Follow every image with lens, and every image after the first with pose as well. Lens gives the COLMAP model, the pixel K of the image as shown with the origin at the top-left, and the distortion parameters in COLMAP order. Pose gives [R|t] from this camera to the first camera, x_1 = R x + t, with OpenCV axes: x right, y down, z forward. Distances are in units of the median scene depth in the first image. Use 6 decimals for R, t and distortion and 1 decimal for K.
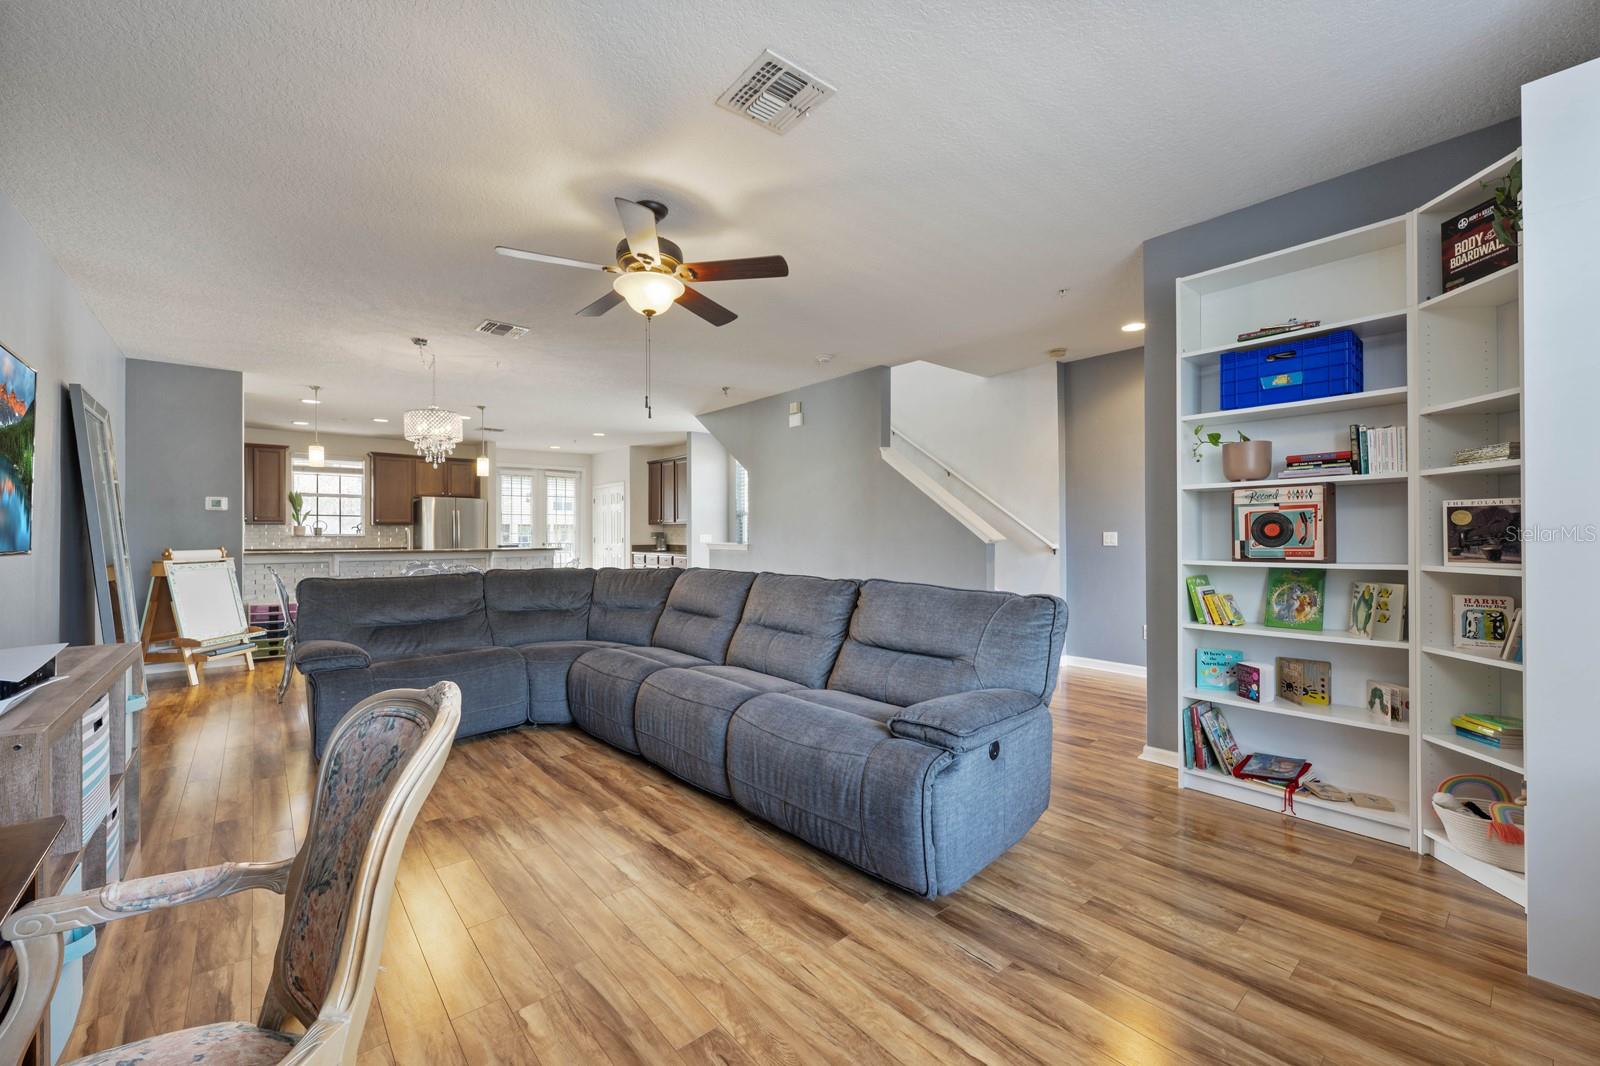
lens RADIAL K [[644.3, 0, 796.6], [0, 644.3, 534.0], [0, 0, 1]] dist [-0.002982, -0.000073]
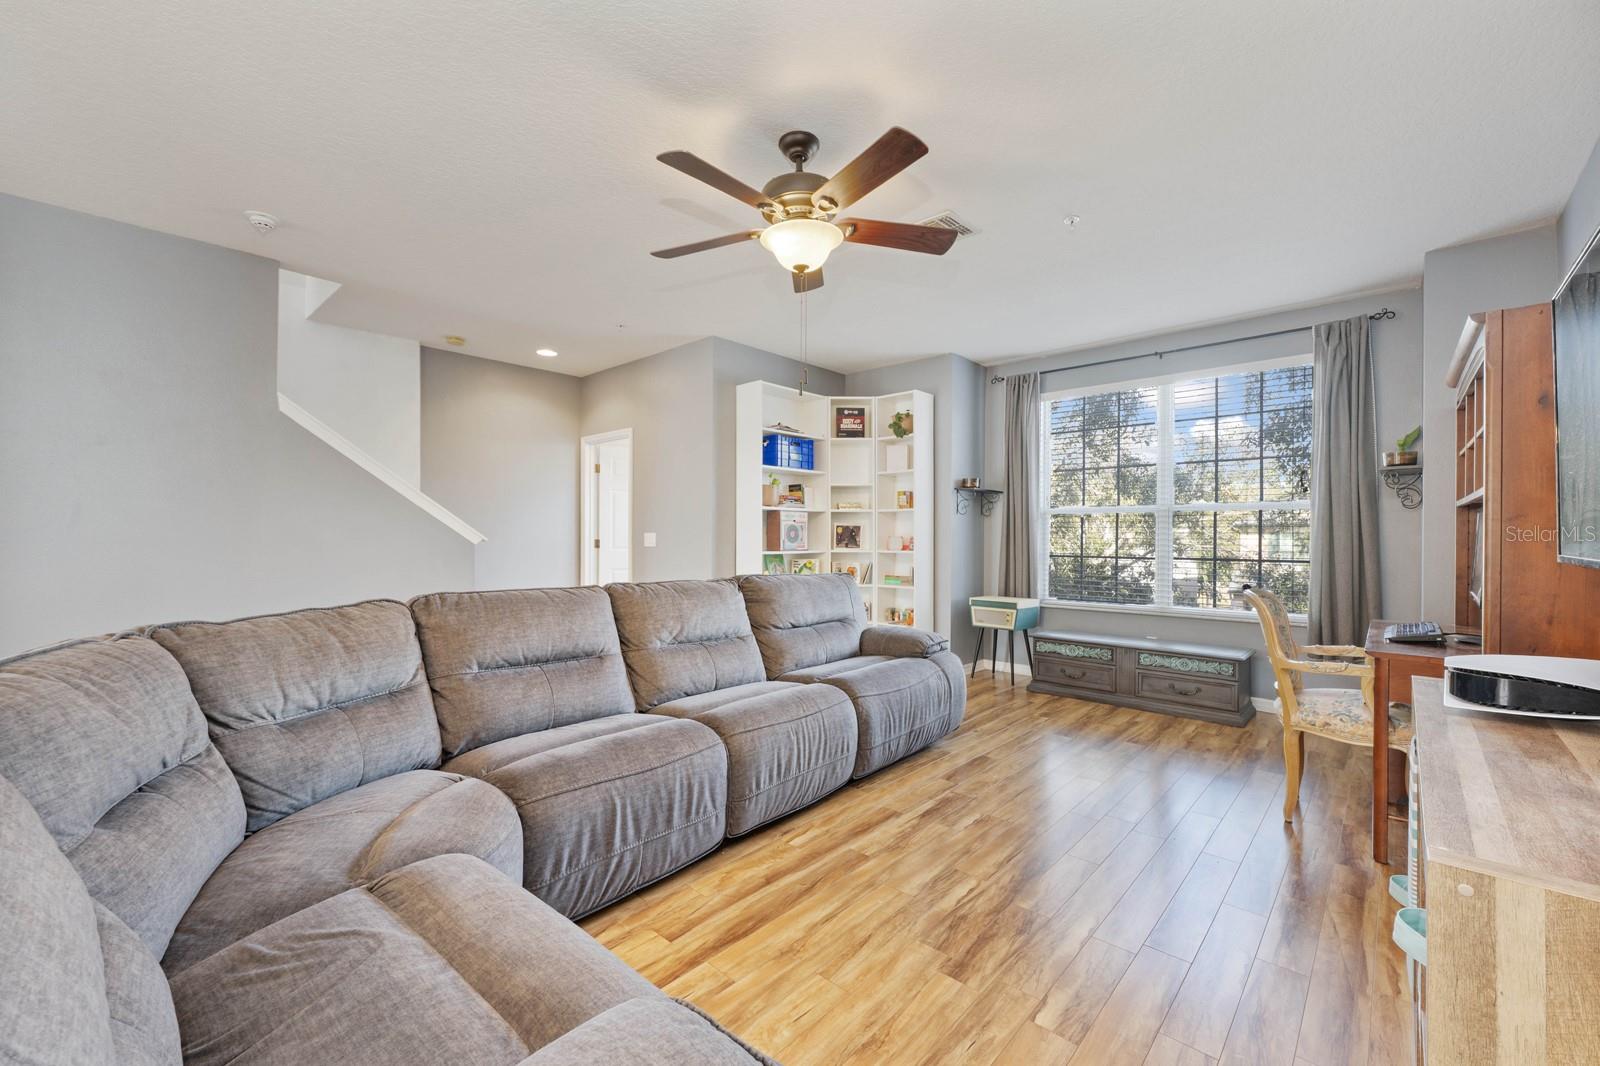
lens RADIAL K [[644.3, 0, 797.5], [0, 644.3, 535.4], [0, 0, 1]] dist [-0.002982, -0.000073]
pose [[-0.119413, -0.000544, 0.992845, -1.226181], [-0.011034, 0.999939, -0.000779, -0.001151], [-0.992783, -0.011048, -0.119411, 1.276317]]
